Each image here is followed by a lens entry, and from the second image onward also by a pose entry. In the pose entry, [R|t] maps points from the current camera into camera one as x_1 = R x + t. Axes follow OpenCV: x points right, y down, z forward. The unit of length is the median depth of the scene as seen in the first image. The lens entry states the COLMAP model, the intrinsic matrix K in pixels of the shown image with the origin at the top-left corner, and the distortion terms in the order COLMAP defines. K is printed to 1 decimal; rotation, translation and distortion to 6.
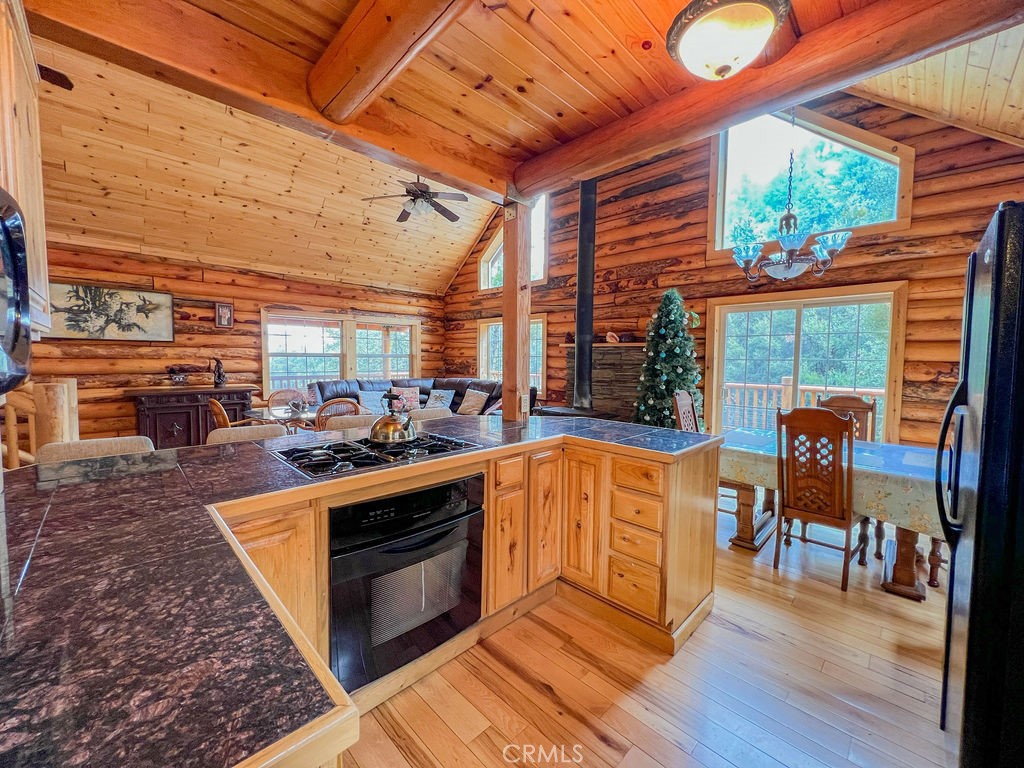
lens RADIAL K [[409.4, 0, 512.2], [0, 409.4, 381.6], [0, 0, 1]] dist [0.000858, -0.000222]
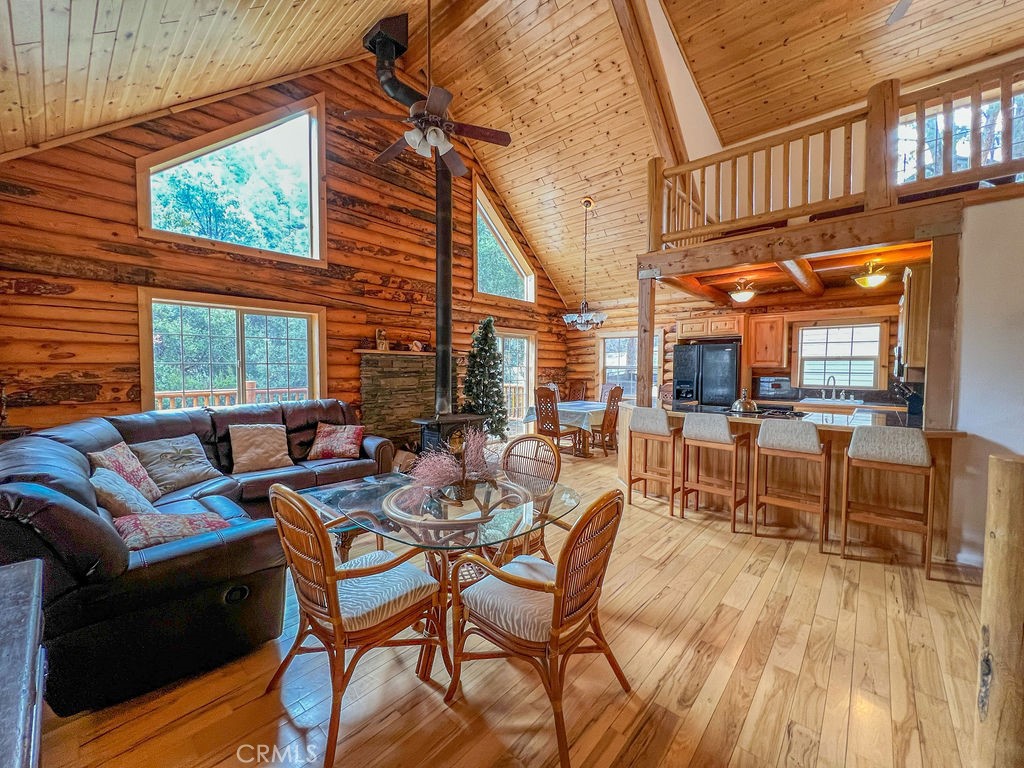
lens RADIAL K [[409.4, 0, 492.3], [0, 409.4, 375.1], [0, 0, 1]] dist [0.000858, -0.000222]
pose [[-0.032058, -0.030114, 0.999032, -0.788842], [0.052379, 0.998122, 0.031768, -0.055931], [-0.998113, 0.053347, -0.030420, 0.823843]]
